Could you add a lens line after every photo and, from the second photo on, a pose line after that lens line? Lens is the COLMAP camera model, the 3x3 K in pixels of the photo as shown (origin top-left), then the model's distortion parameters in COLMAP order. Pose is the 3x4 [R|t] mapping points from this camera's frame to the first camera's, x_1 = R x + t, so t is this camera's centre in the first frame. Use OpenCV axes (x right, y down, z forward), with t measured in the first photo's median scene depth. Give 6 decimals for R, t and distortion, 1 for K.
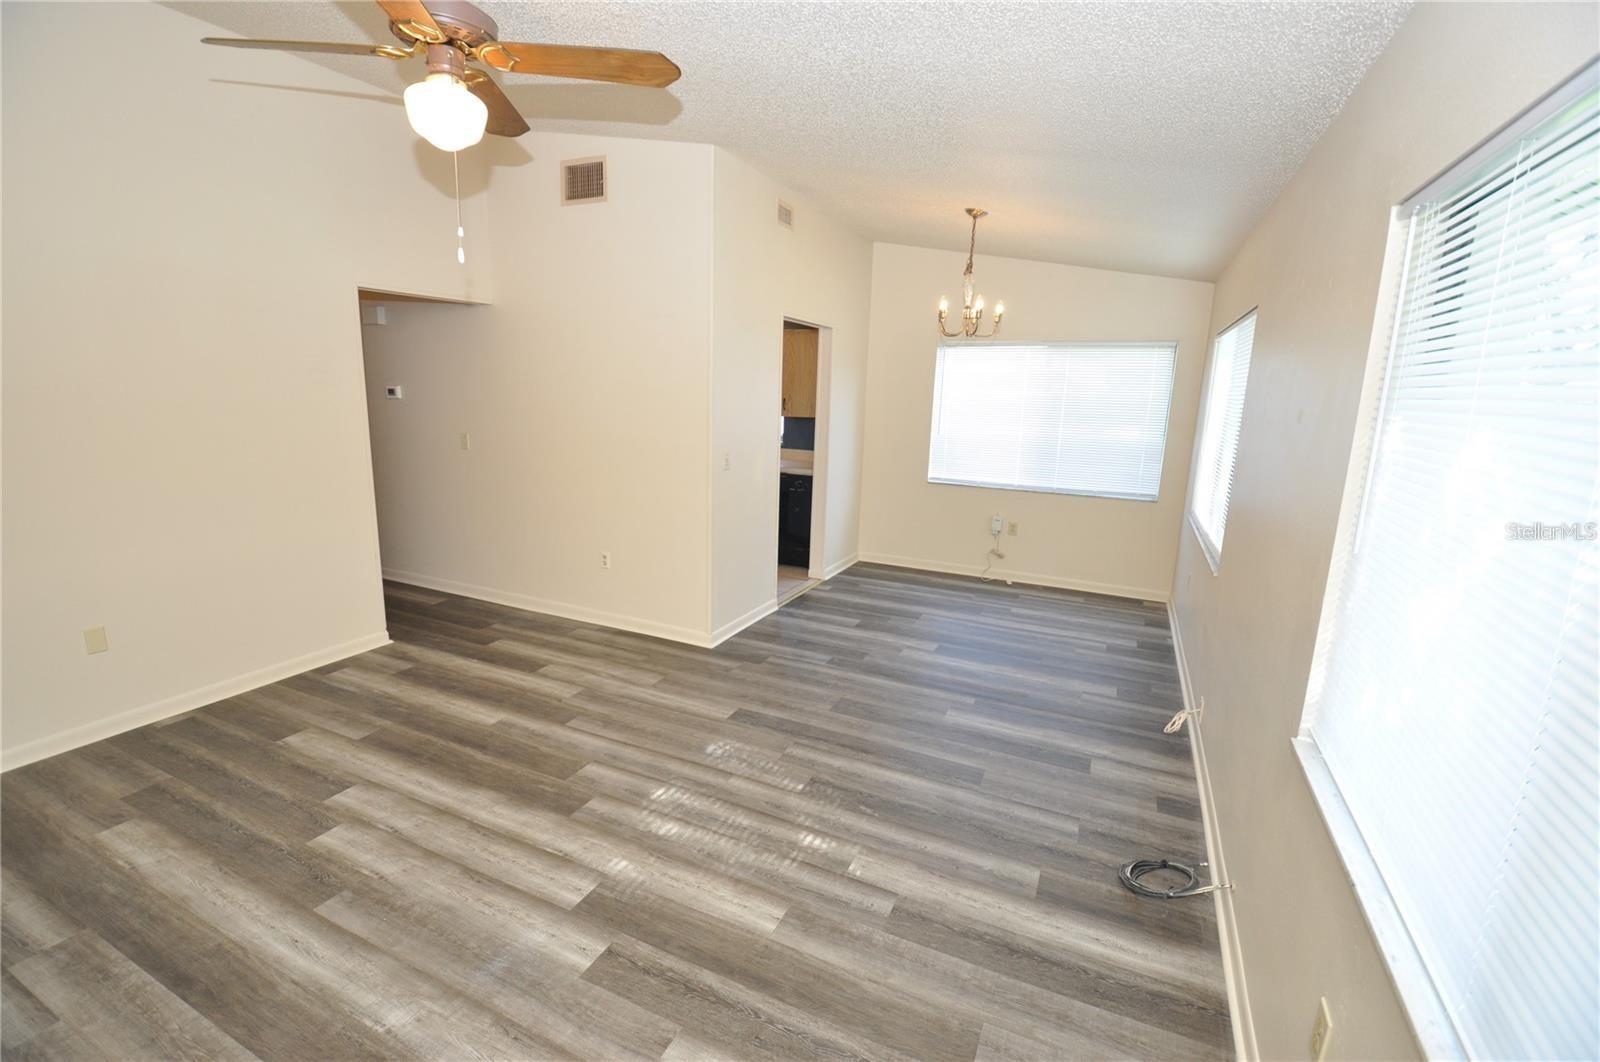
lens RADIAL K [[699.2, 0, 792.2], [0, 699.2, 532.5], [0, 0, 1]] dist [0.009325, -0.024048]
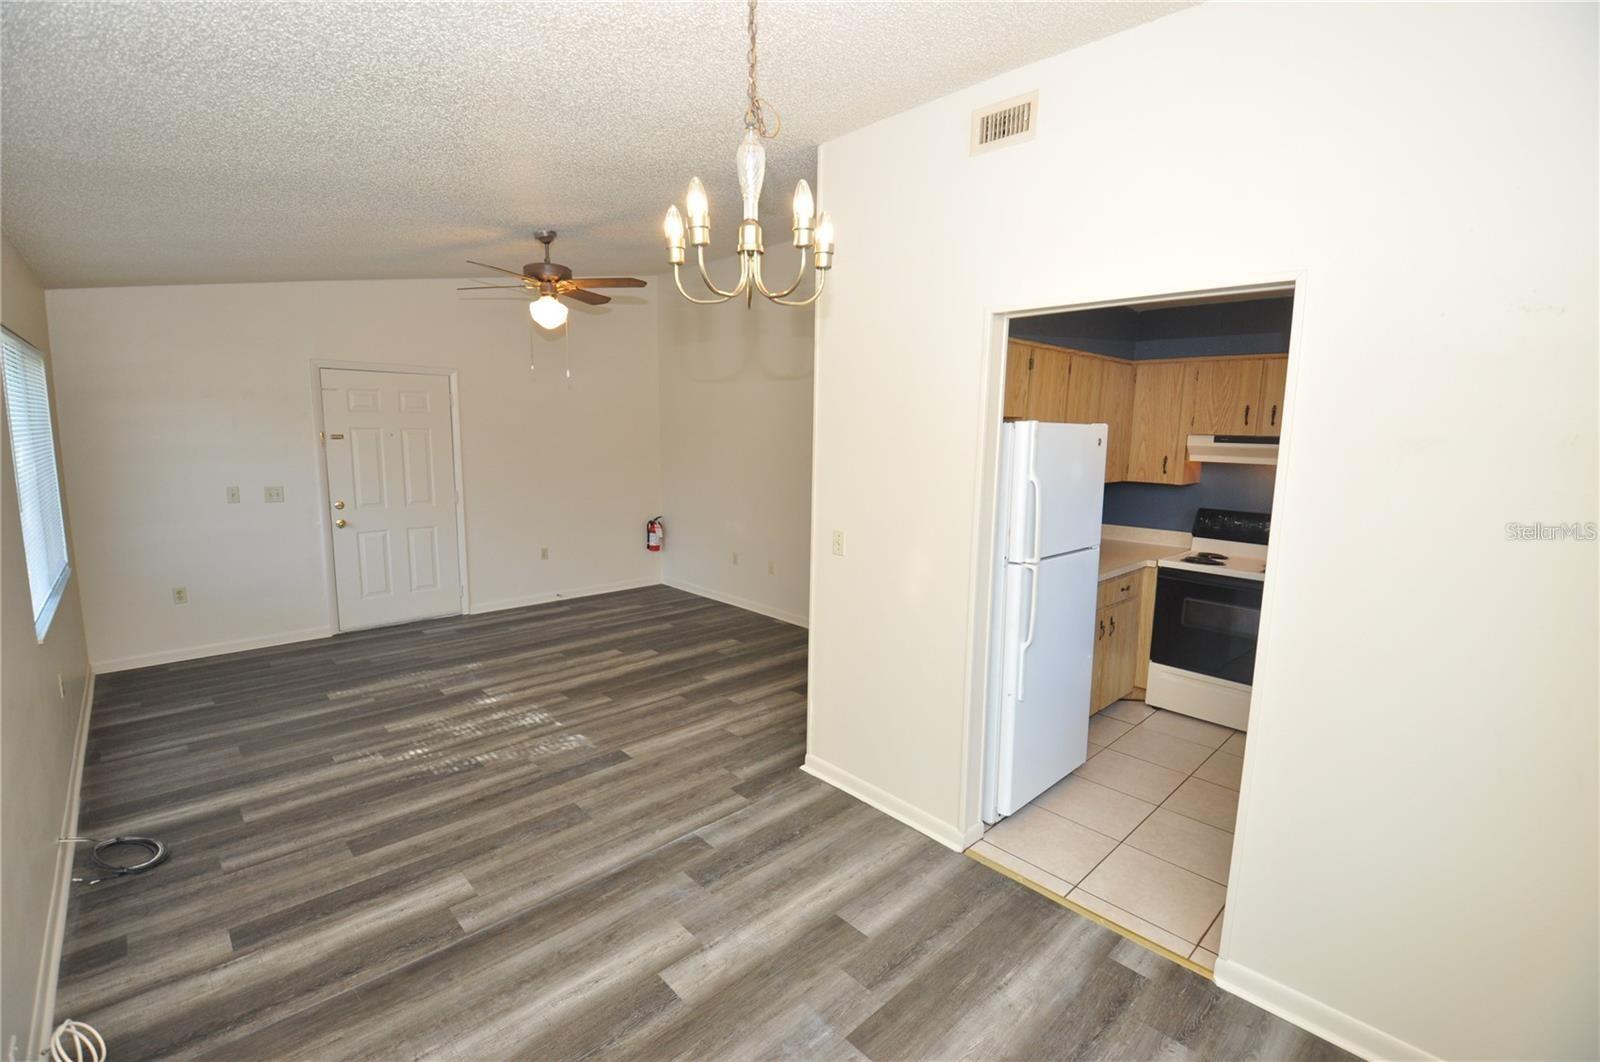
lens RADIAL K [[699.2, 0, 792.2], [0, 699.2, 532.5], [0, 0, 1]] dist [0.009325, -0.024048]
pose [[-0.364522, 0.105599, -0.925188, 0.680045], [-0.213357, 0.957647, 0.193366, -0.277020], [0.906423, 0.267881, -0.326553, 1.349172]]
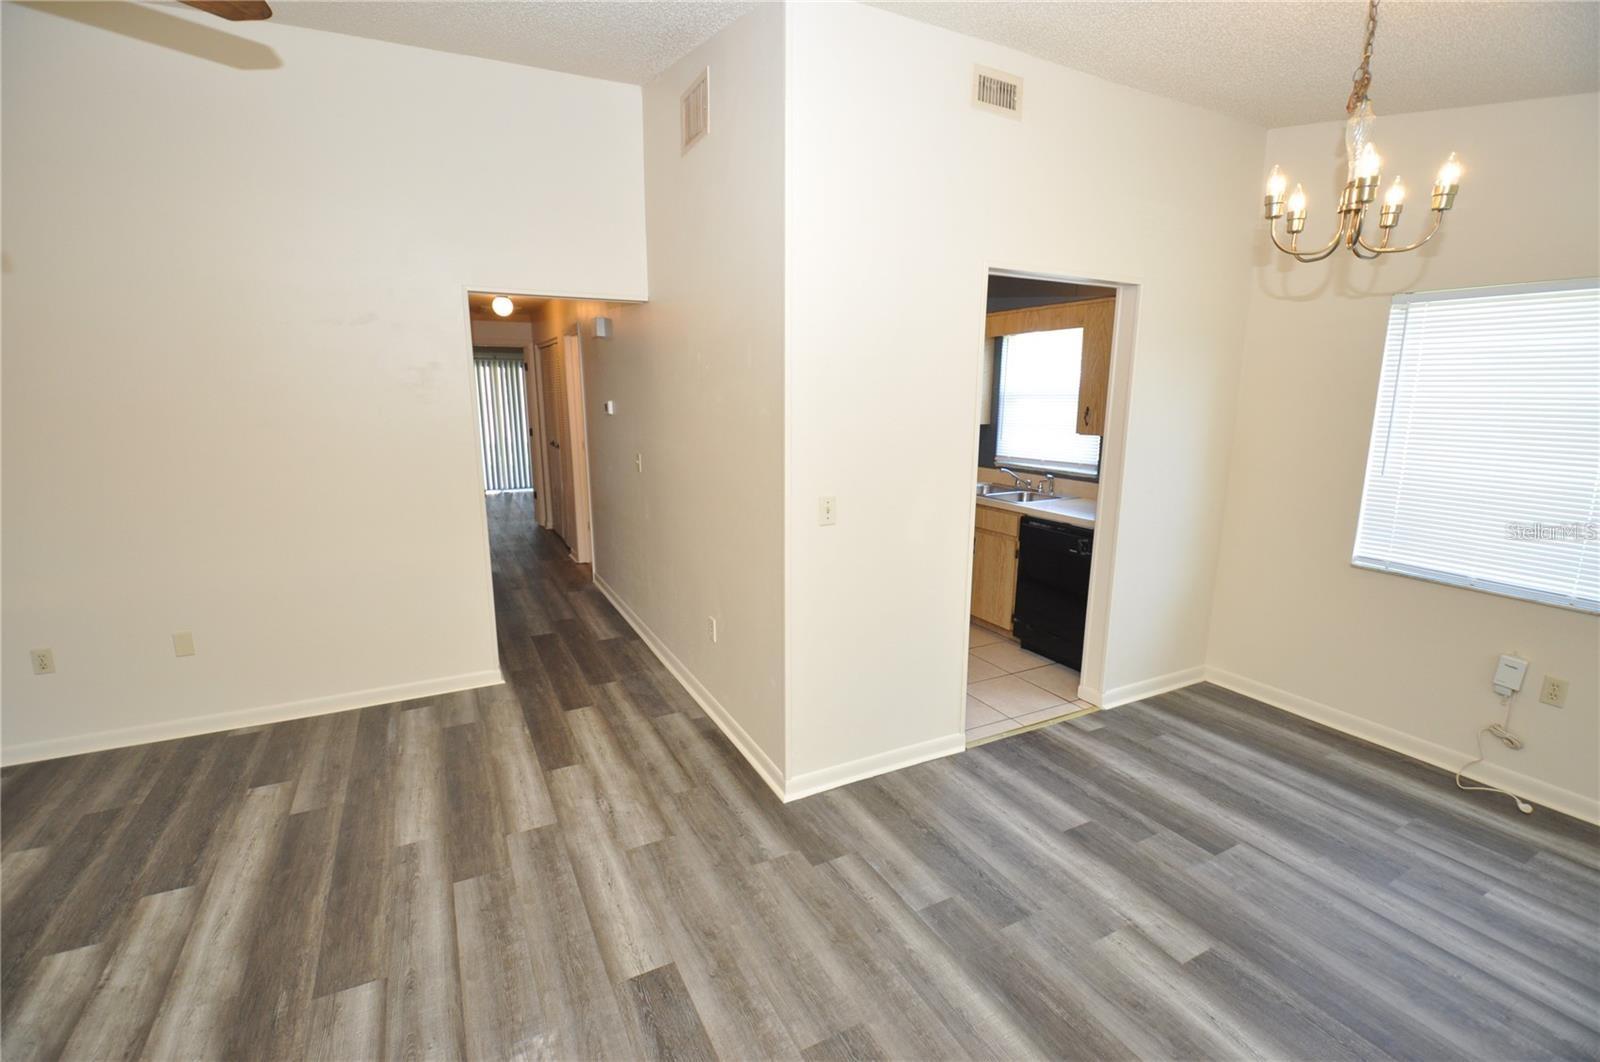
lens RADIAL K [[699.2, 0, 792.2], [0, 699.2, 532.5], [0, 0, 1]] dist [0.009325, -0.024048]
pose [[0.794143, 0.093811, -0.600447, 0.284936], [-0.102981, 0.994499, 0.019174, -0.104891], [0.598942, 0.046608, 0.799435, 0.554582]]
